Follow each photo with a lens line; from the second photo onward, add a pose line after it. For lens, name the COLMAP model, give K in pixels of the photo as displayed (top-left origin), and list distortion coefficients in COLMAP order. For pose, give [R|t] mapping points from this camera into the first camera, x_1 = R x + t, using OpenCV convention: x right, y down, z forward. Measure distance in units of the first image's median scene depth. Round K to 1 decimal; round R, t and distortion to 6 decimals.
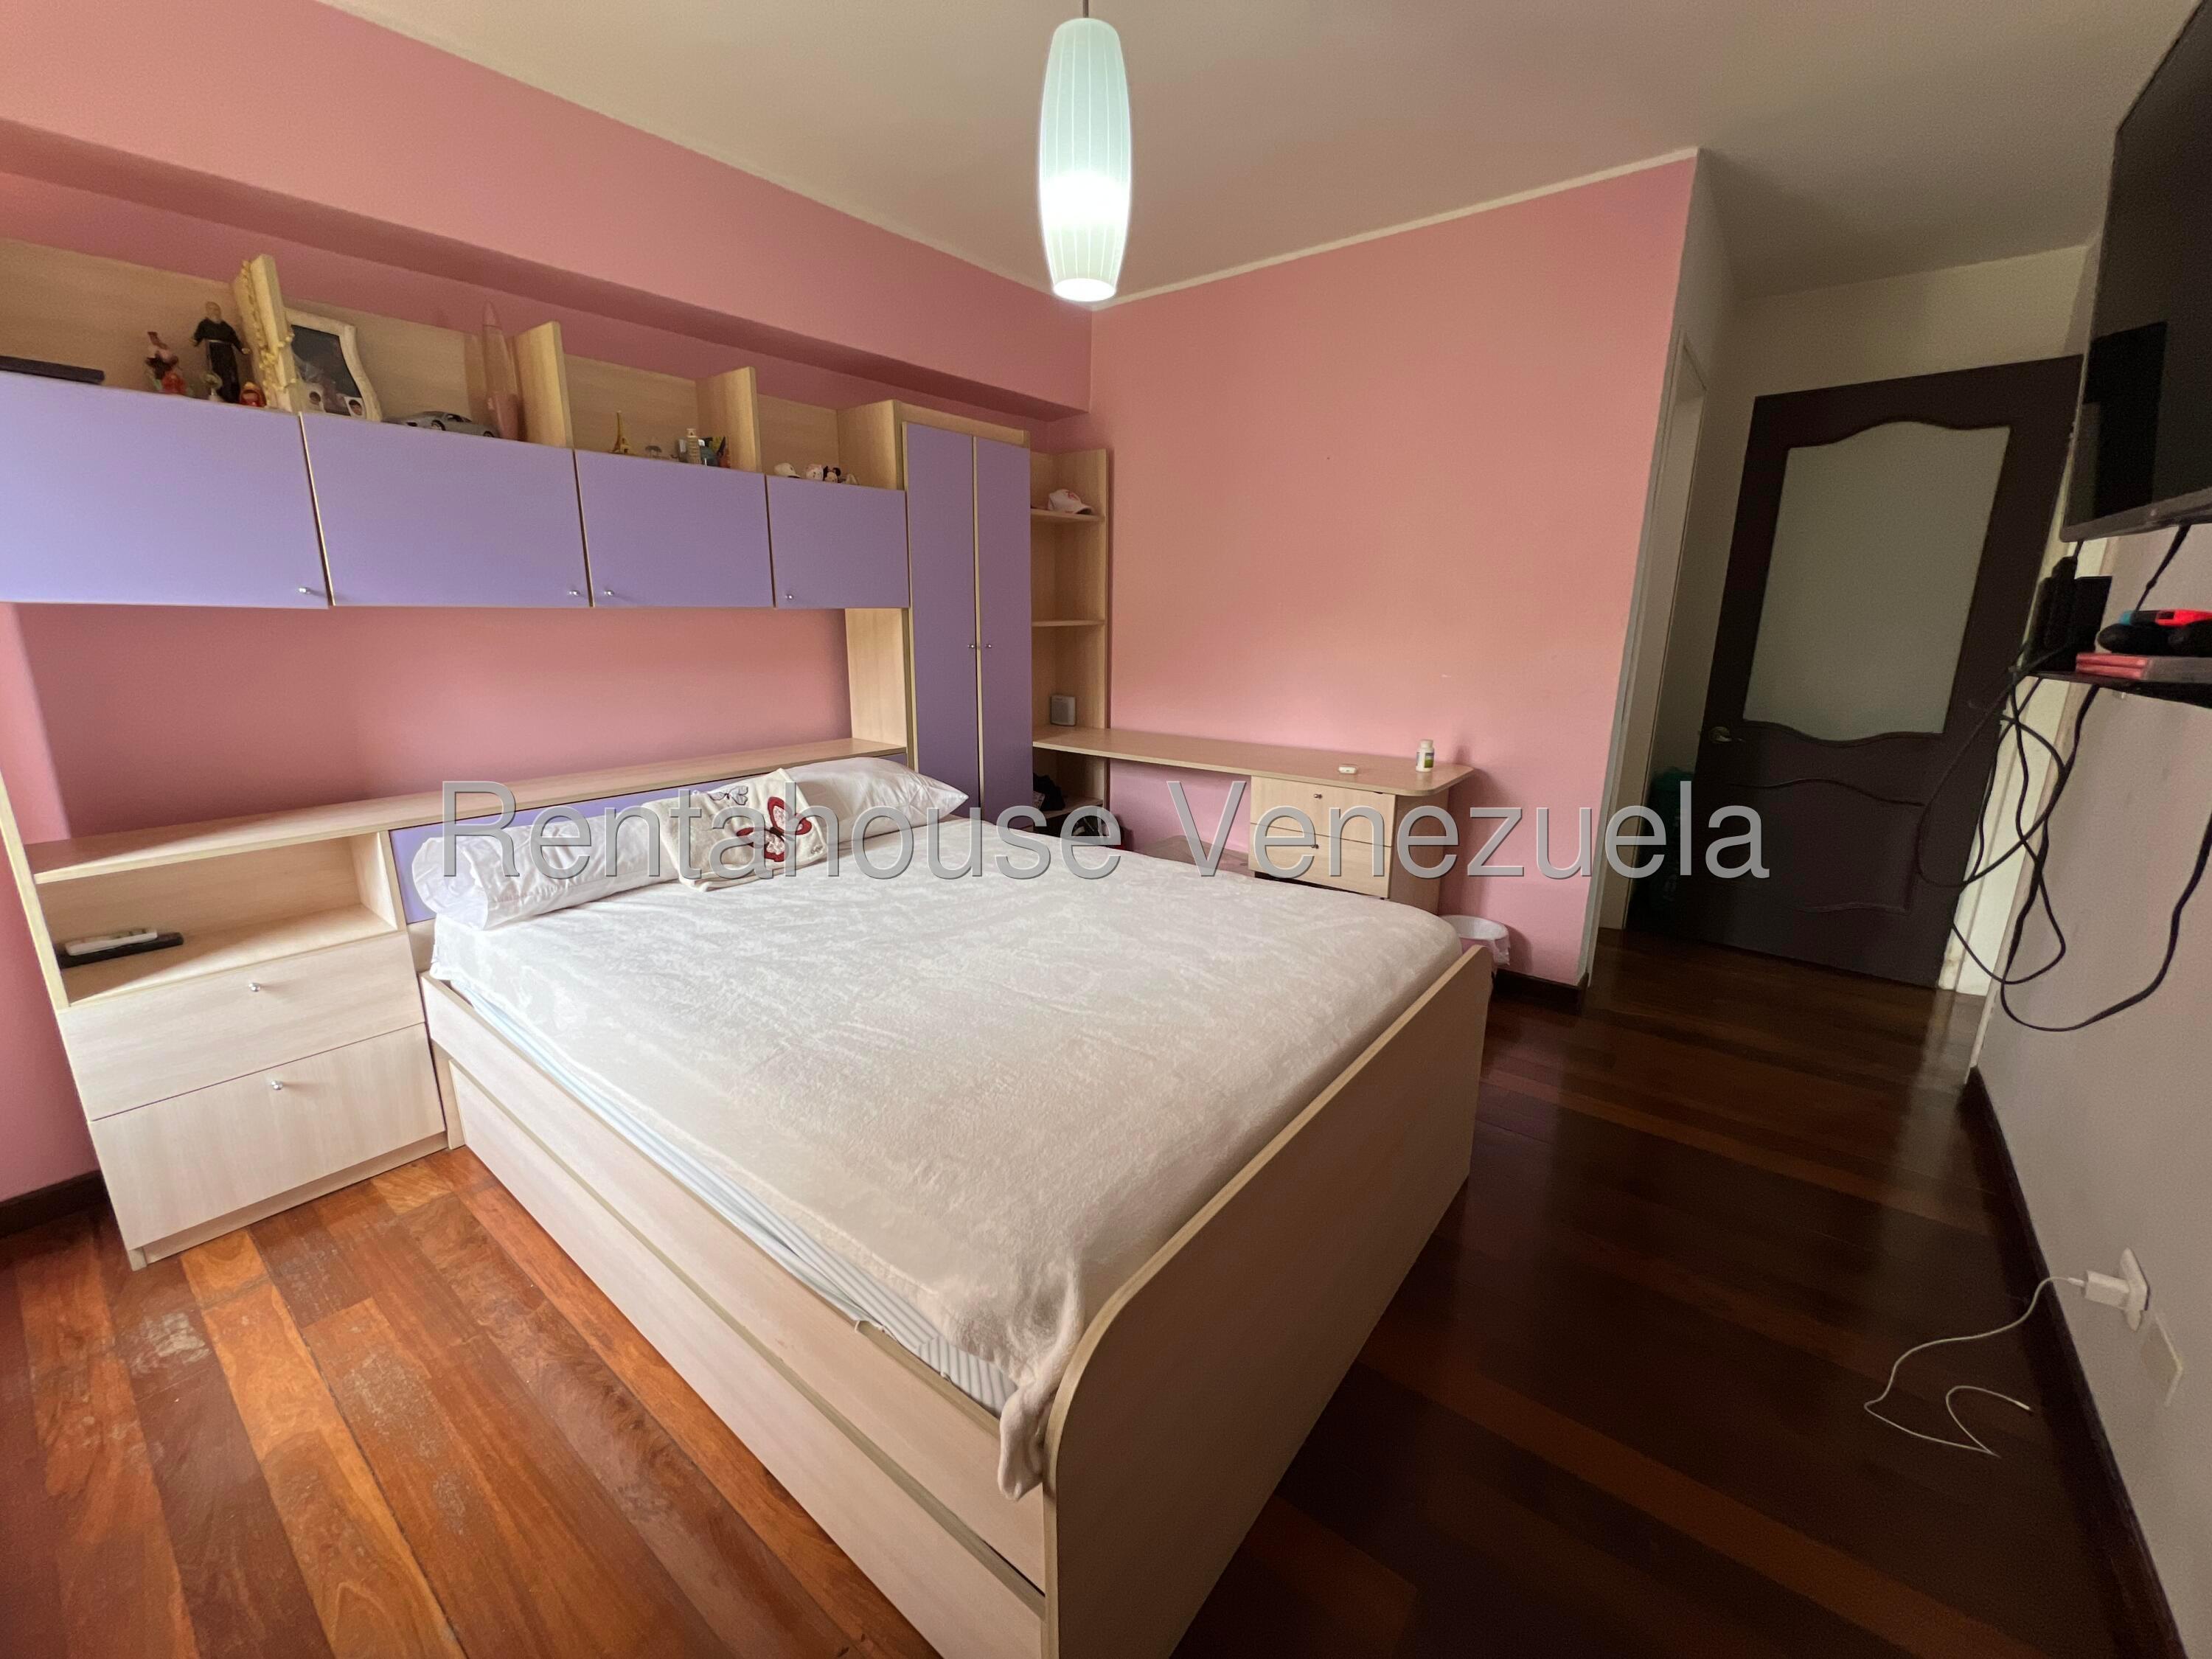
lens RADIAL K [[884.6, 0, 1104.7], [0, 884.6, 817.6], [0, 0, 1]] dist [-0.000138, -0.000018]
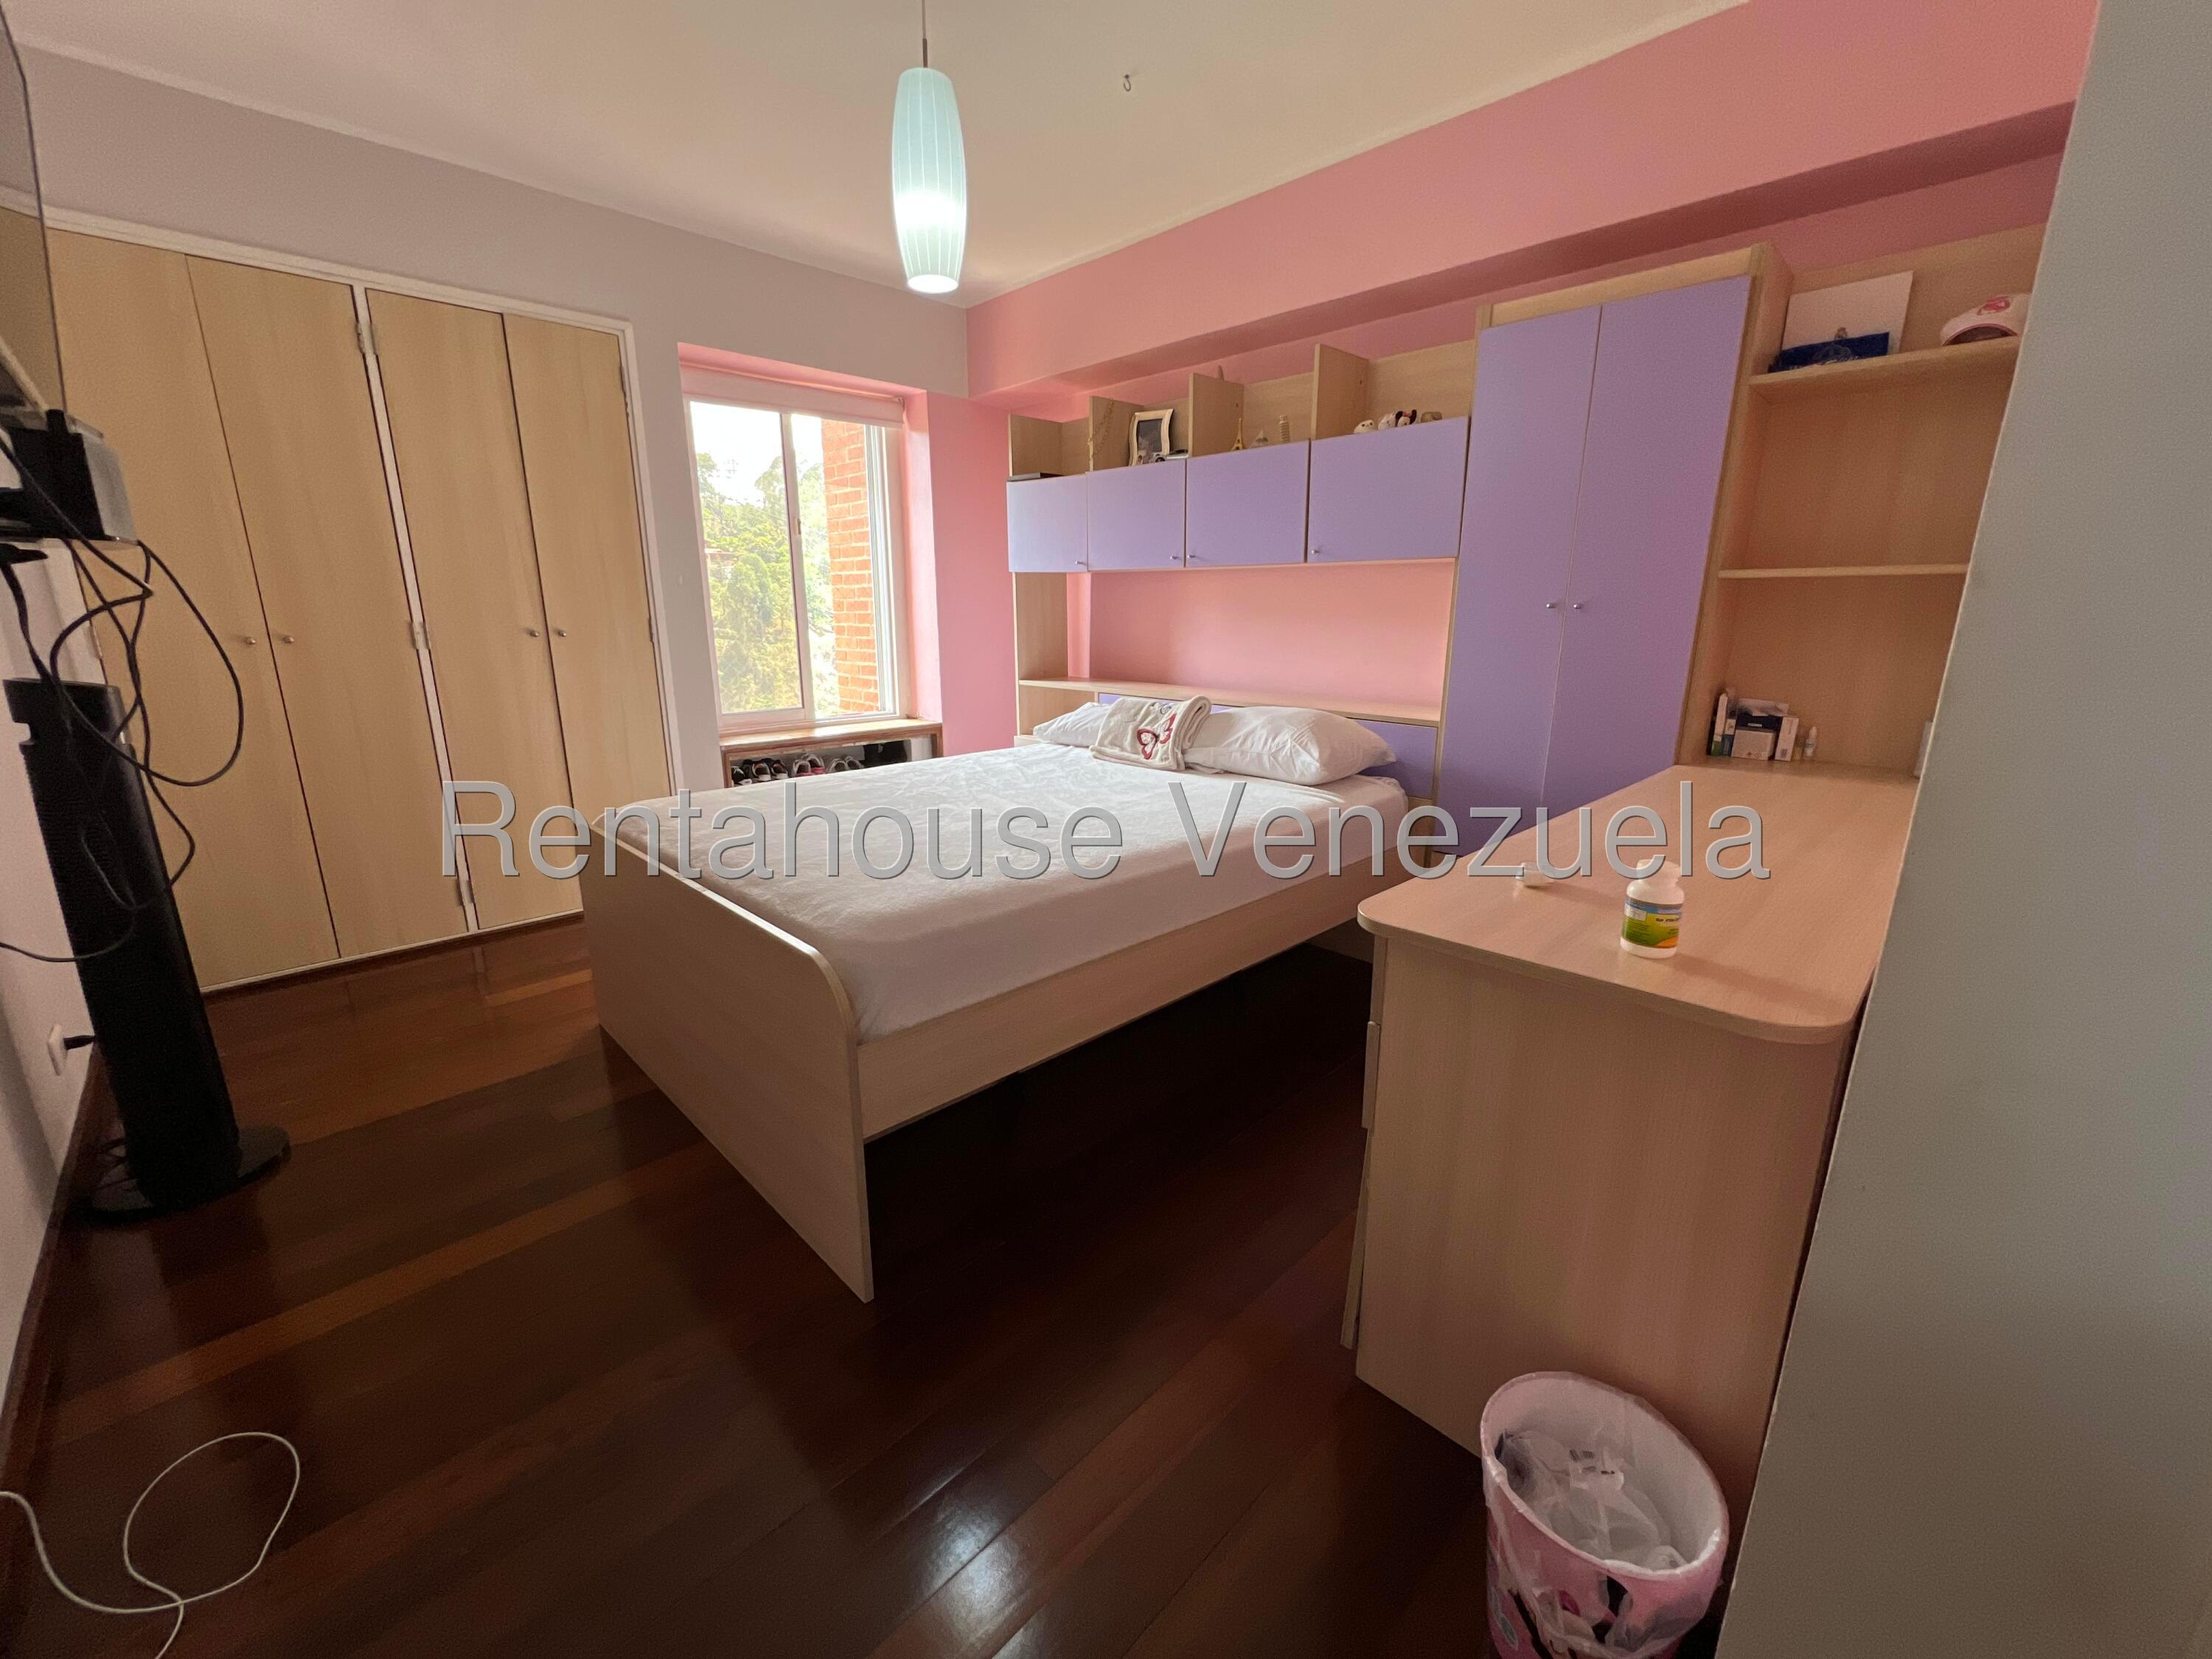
lens RADIAL K [[884.6, 0, 1106.5], [0, 884.6, 835.4], [0, 0, 1]] dist [-0.000138, -0.000018]
pose [[-0.116796, 0.240460, -0.963607, 0.944582], [-0.238040, 0.935189, 0.262220, -0.177394], [0.964207, 0.260003, -0.051987, 1.074753]]
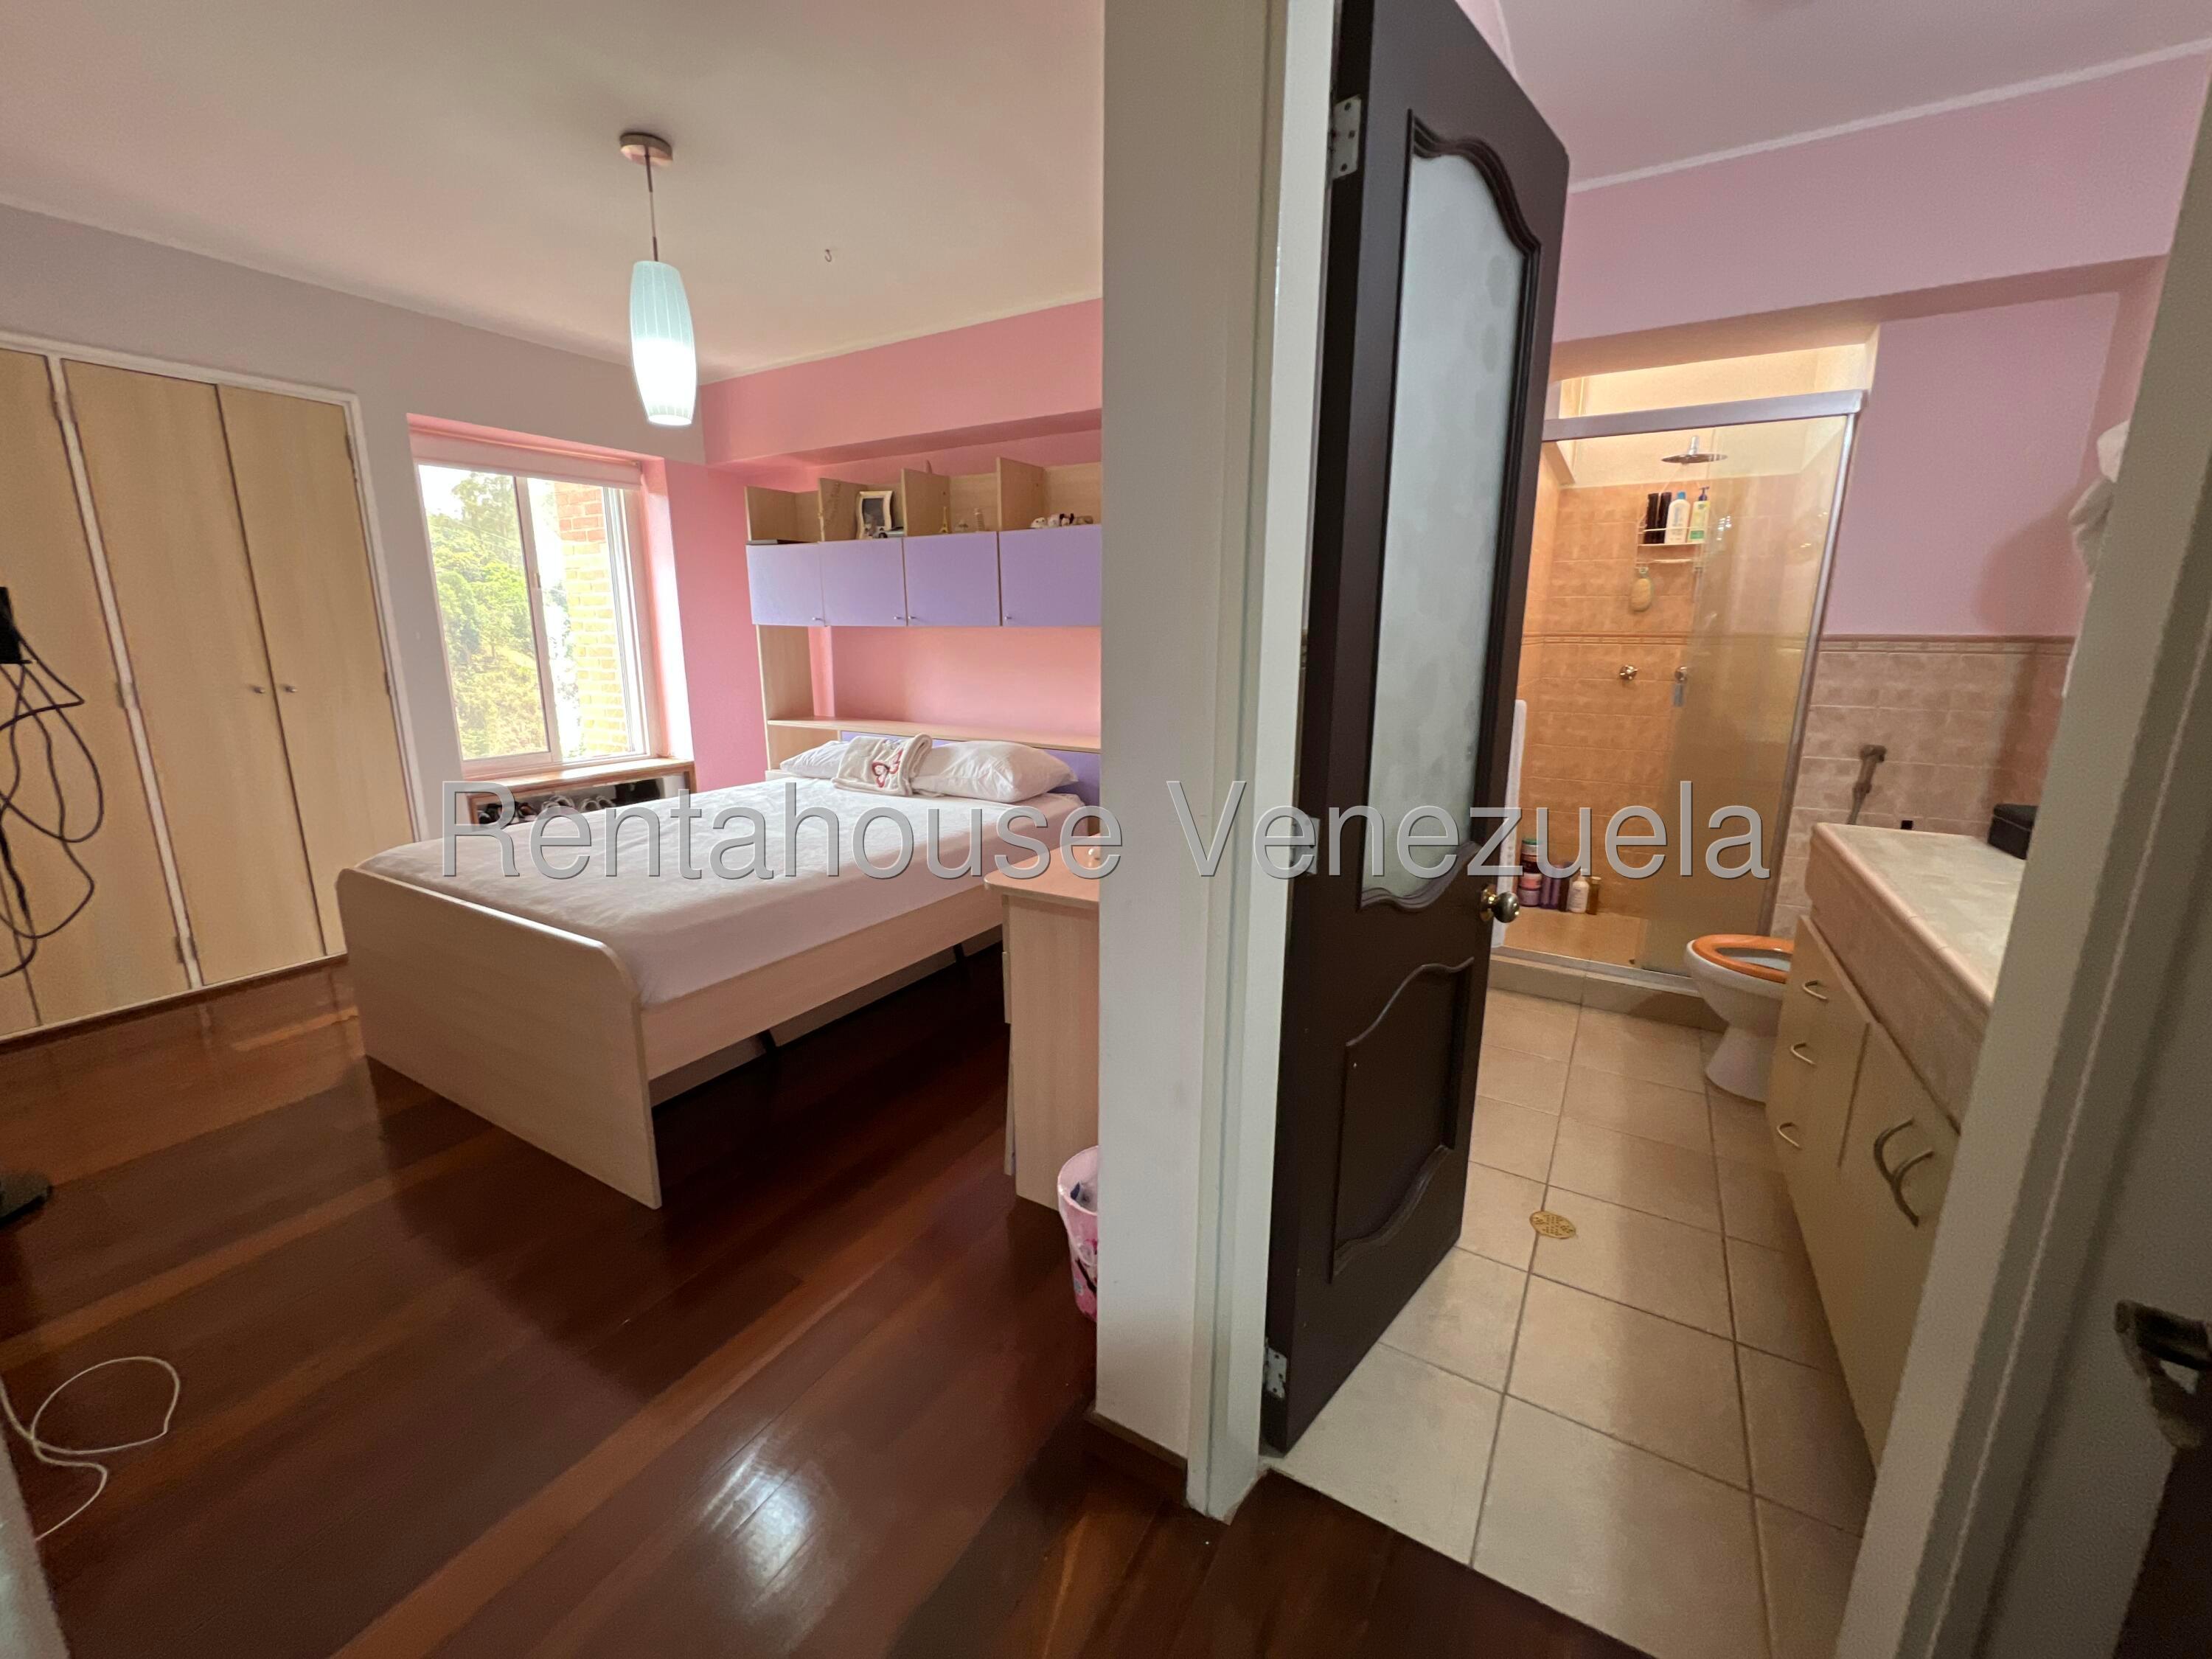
lens RADIAL K [[884.6, 0, 1101.8], [0, 884.6, 829.1], [0, 0, 1]] dist [-0.000138, -0.000018]
pose [[0.134078, 0.208355, -0.968820, 1.244900], [-0.236493, 0.956127, 0.172896, -0.249336], [0.962338, 0.205937, 0.177469, 1.150767]]
